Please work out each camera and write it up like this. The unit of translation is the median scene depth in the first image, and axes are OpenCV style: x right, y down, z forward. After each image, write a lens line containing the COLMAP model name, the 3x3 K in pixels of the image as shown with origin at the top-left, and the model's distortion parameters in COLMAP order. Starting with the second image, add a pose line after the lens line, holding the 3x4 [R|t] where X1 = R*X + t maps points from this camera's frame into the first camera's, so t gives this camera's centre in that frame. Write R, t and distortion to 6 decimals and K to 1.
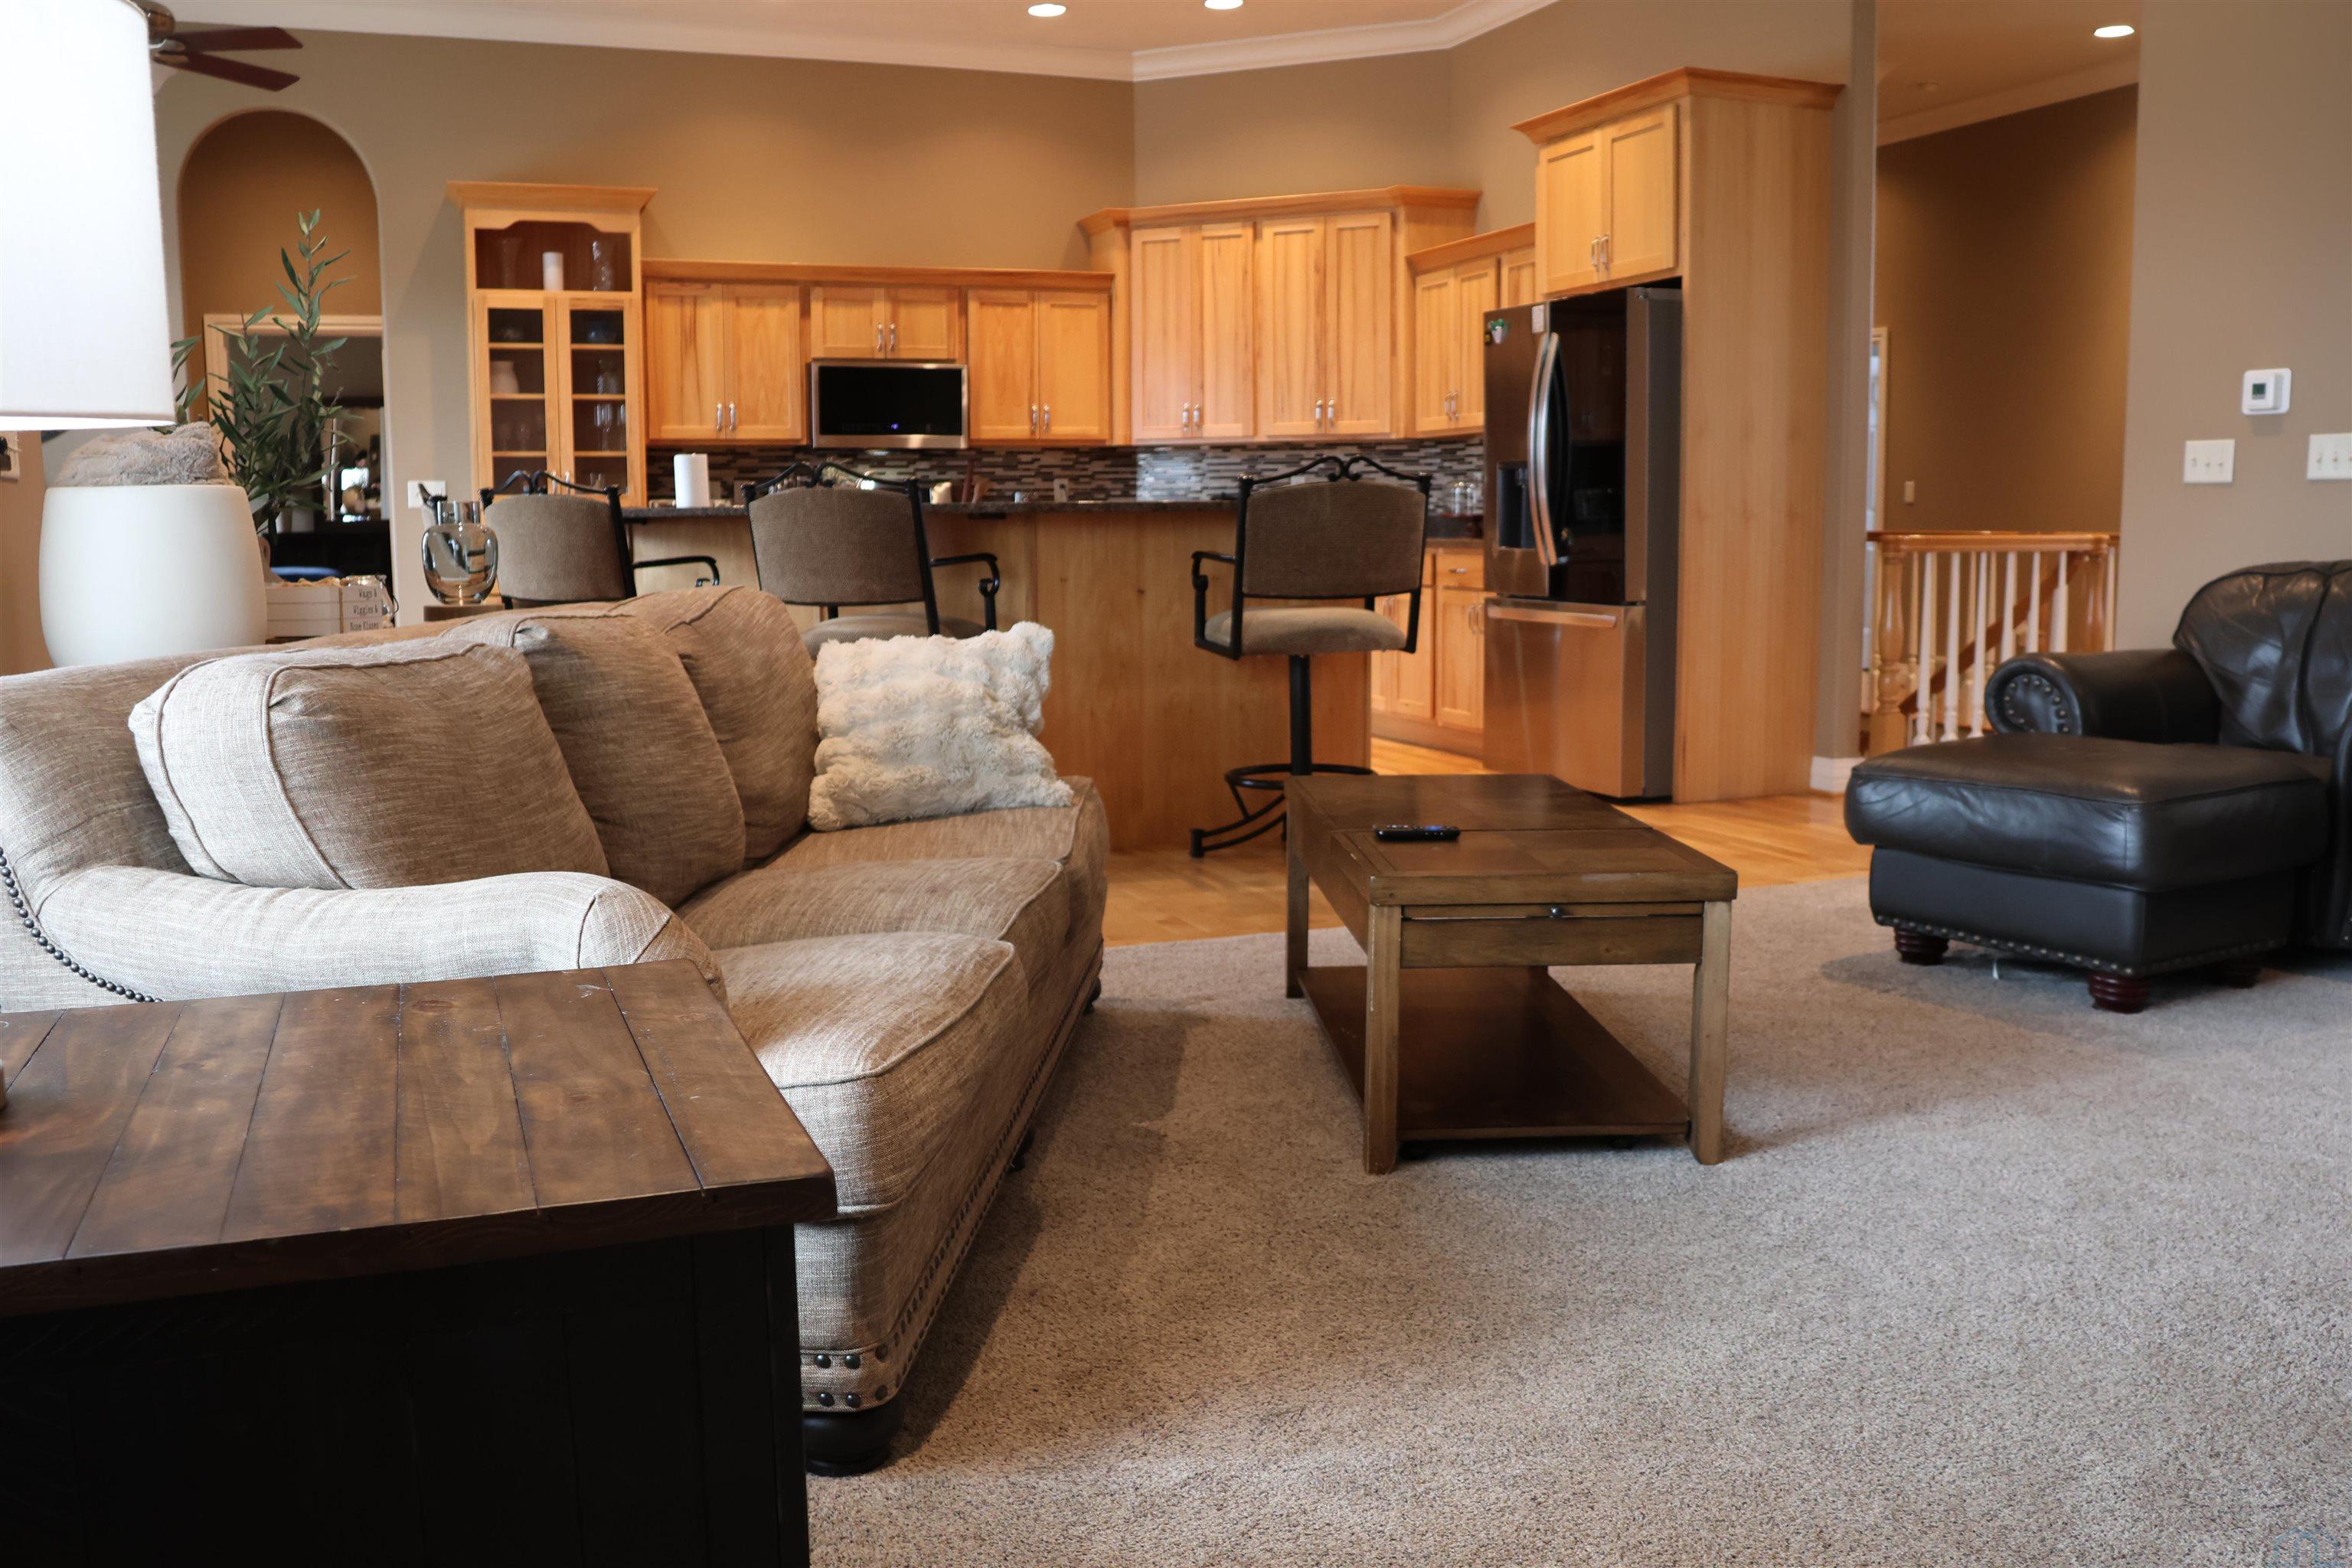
lens RADIAL K [[1985.6, 0, 1177.7], [0, 1985.6, 787.3], [0, 0, 1]] dist [-0.140287, 0.100354]
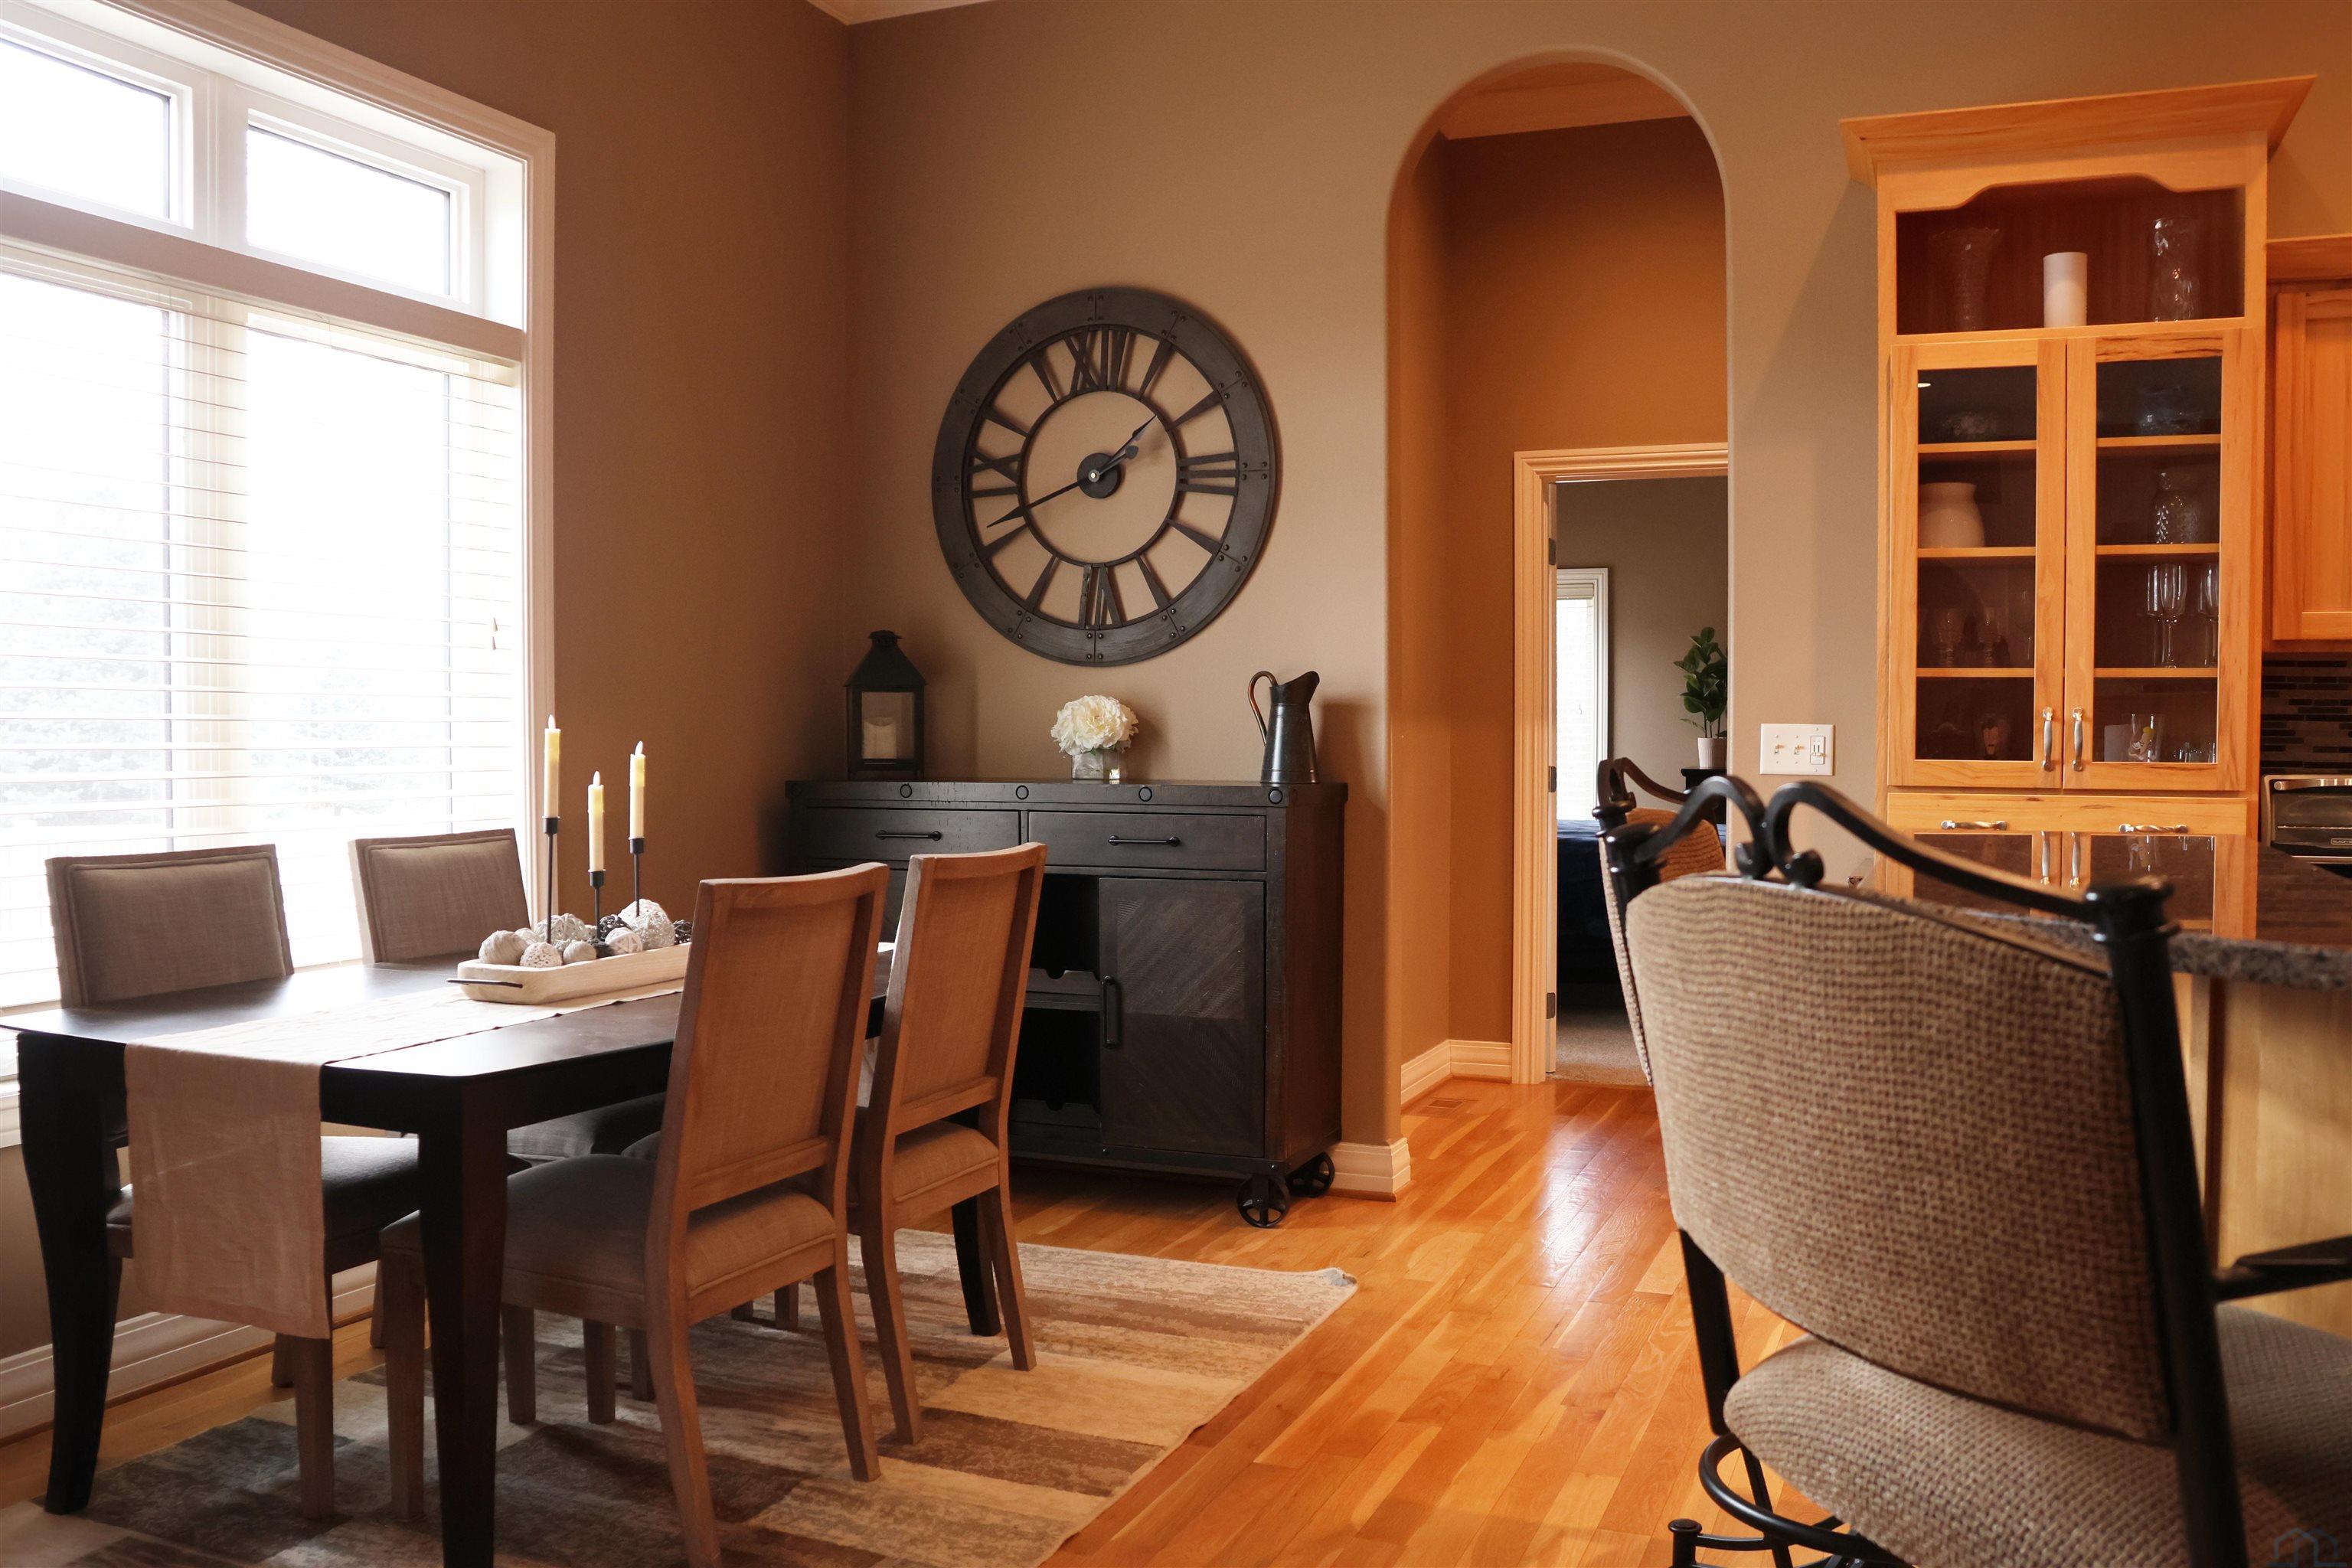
lens RADIAL K [[1985.6, 0, 1164.1], [0, 1985.6, 809.8], [0, 0, 1]] dist [-0.140287, 0.100354]
pose [[0.717467, 0.034183, -0.695754, -0.143274], [-0.097196, 0.993937, -0.051397, -0.090631], [0.689779, 0.104501, 0.716439, 0.507049]]
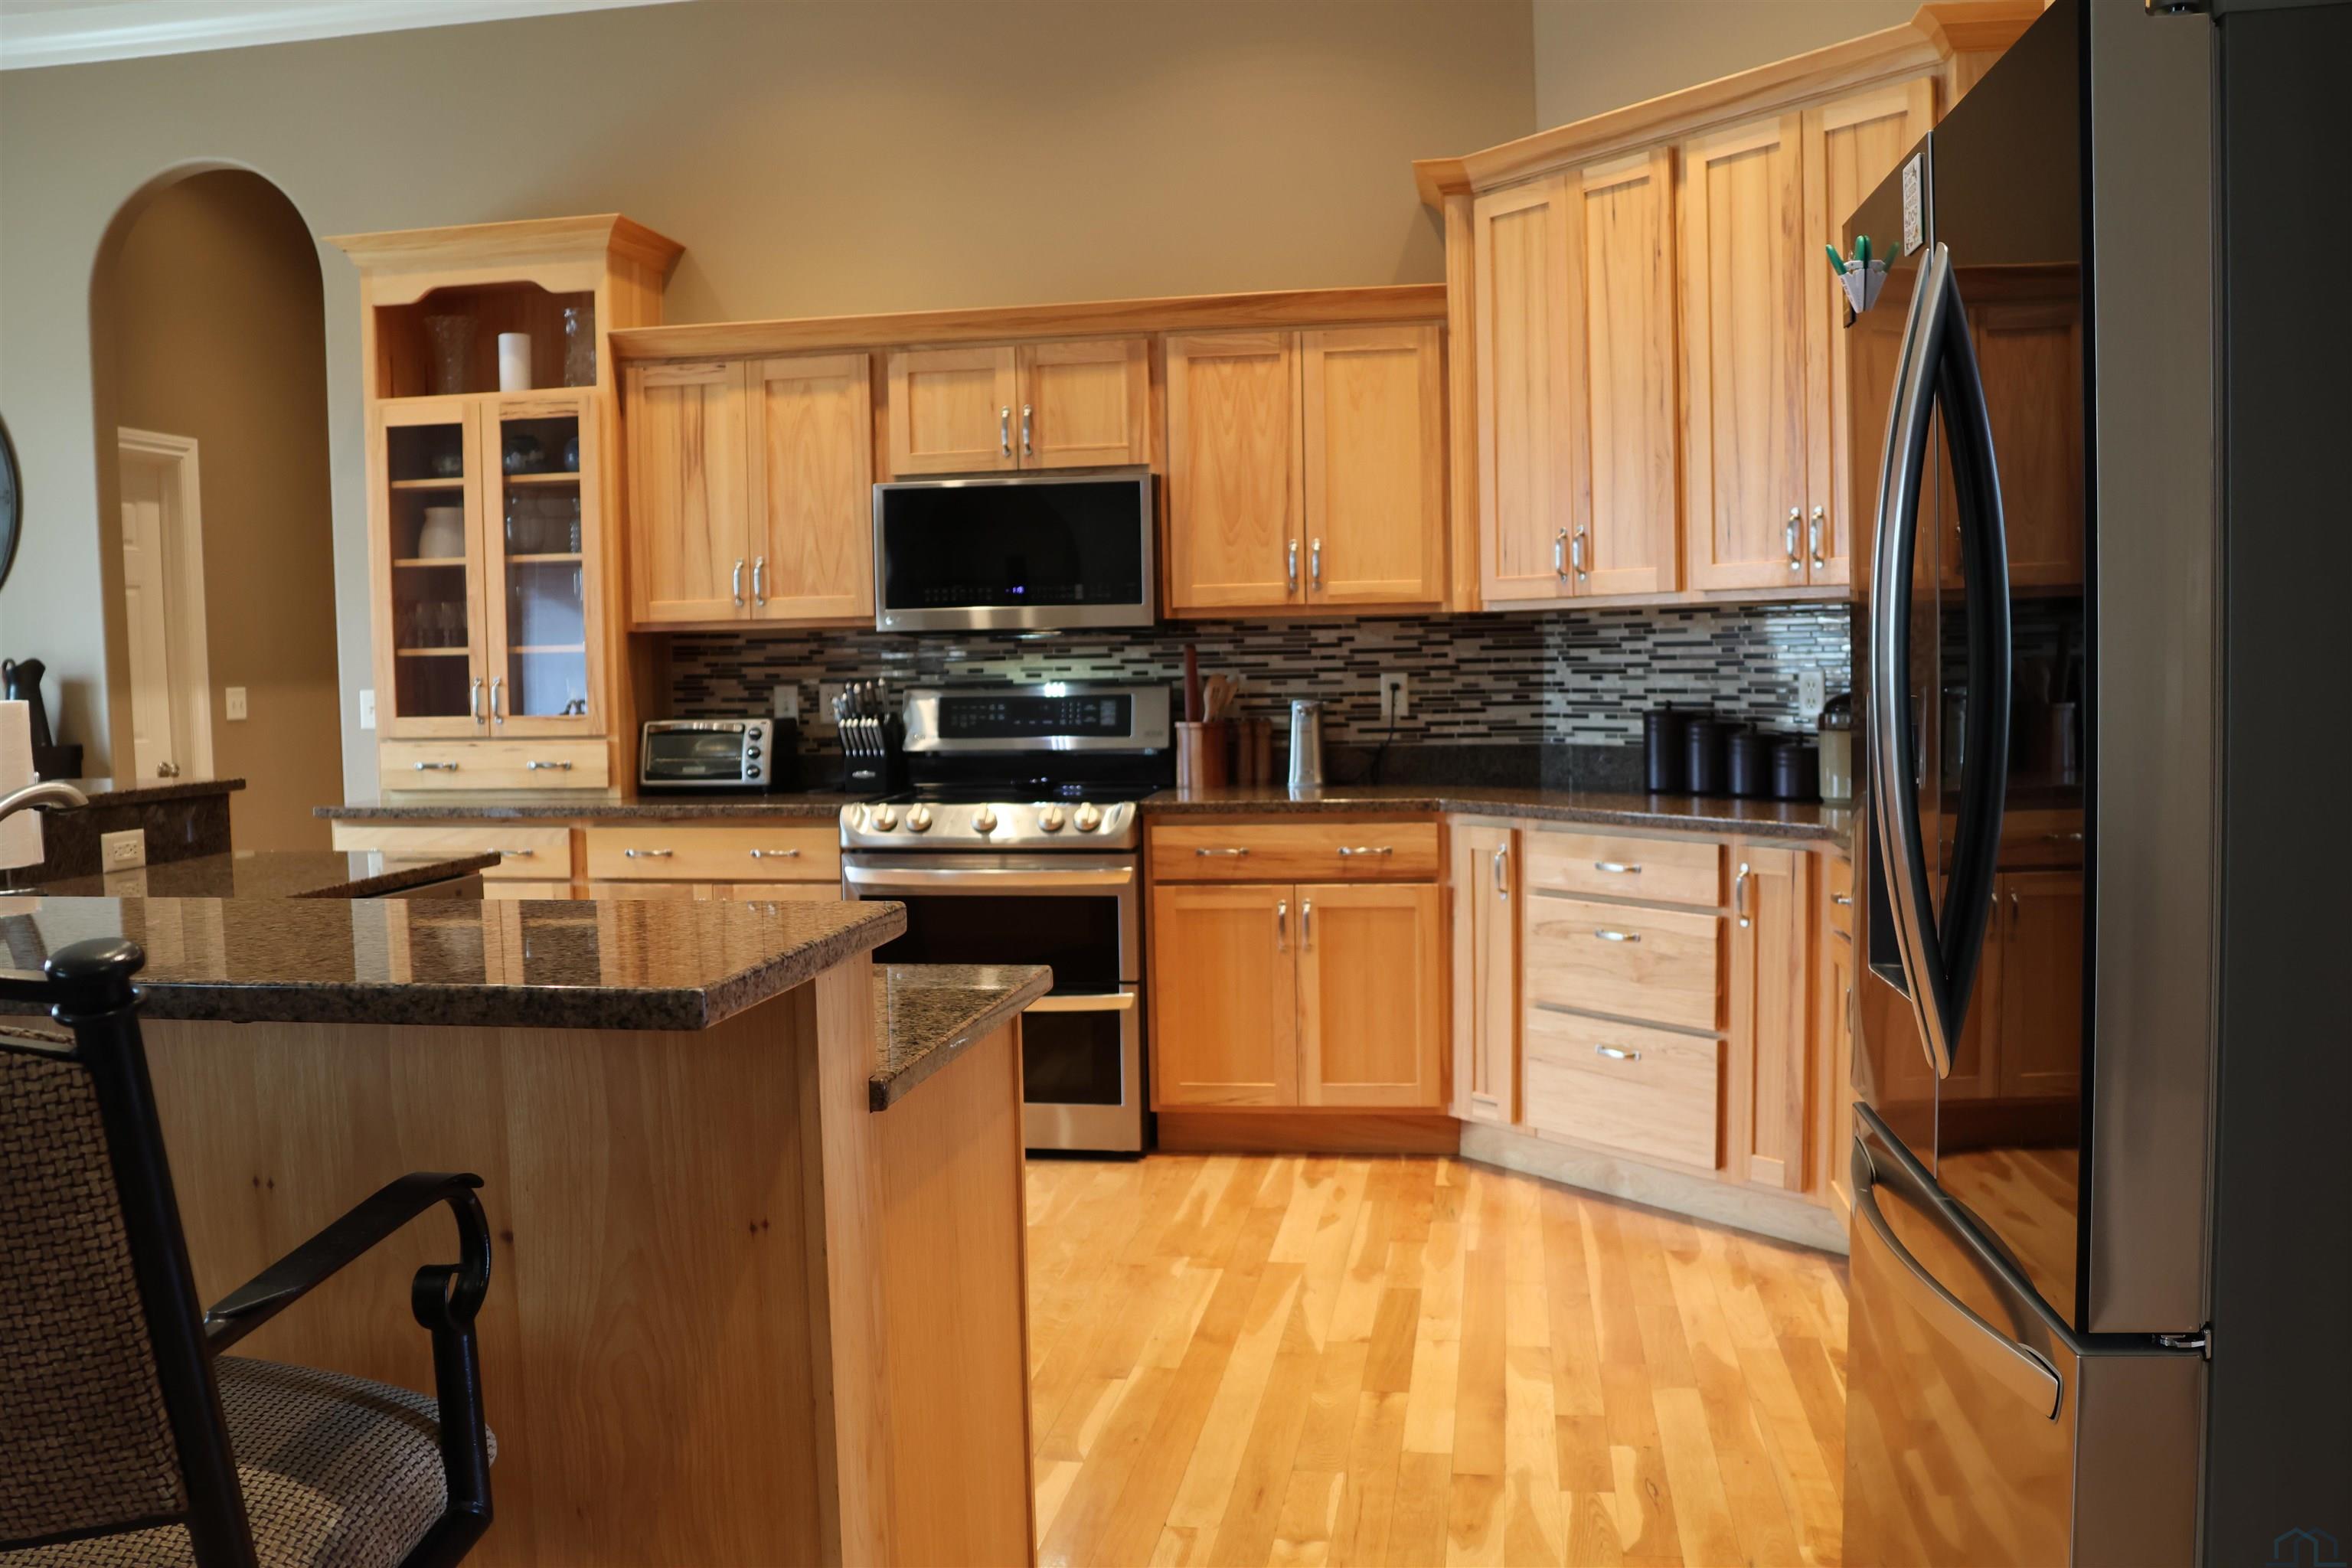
lens RADIAL K [[1985.6, 0, 1179.0], [0, 1985.6, 792.1], [0, 0, 1]] dist [-0.140287, 0.100354]
pose [[0.858438, 0.023847, -0.512363, 0.187376], [-0.054600, 0.997491, -0.045053, -0.105422], [0.510003, 0.066650, 0.857587, 0.557277]]
